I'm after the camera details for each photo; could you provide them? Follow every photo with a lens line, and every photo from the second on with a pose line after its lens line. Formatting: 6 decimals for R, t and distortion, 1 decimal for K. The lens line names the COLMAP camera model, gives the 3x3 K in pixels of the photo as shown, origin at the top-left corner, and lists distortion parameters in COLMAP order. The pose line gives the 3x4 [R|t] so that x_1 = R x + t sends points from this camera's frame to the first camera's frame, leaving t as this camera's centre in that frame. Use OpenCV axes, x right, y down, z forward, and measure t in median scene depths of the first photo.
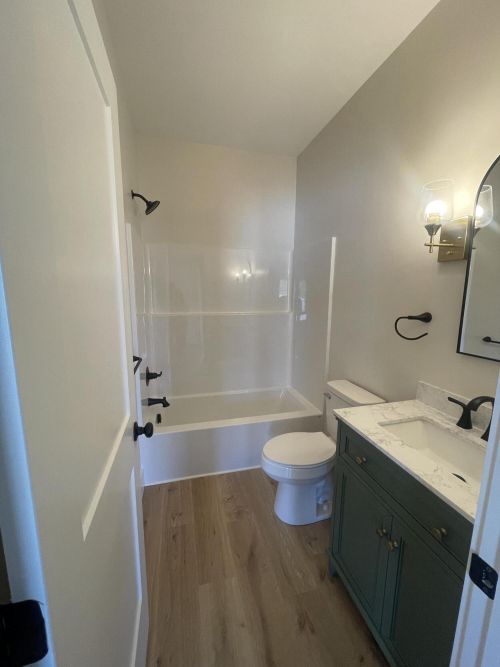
lens RADIAL K [[269.7, 0, 250.0], [0, 269.7, 333.5], [0, 0, 1]] dist [0.000651, -0.000176]
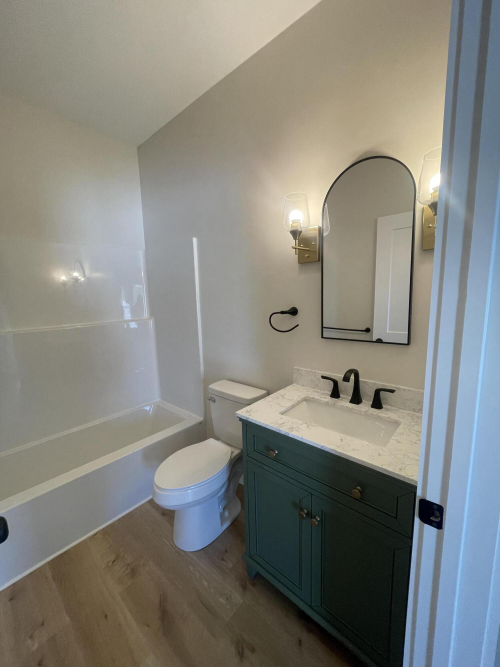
lens RADIAL K [[269.7, 0, 250.0], [0, 269.7, 333.5], [0, 0, 1]] dist [0.000651, -0.000176]
pose [[0.834216, -0.112161, 0.539911, -0.136094], [0.121272, 0.992441, 0.018793, -0.009875], [-0.537938, 0.049799, 0.841512, 0.136287]]
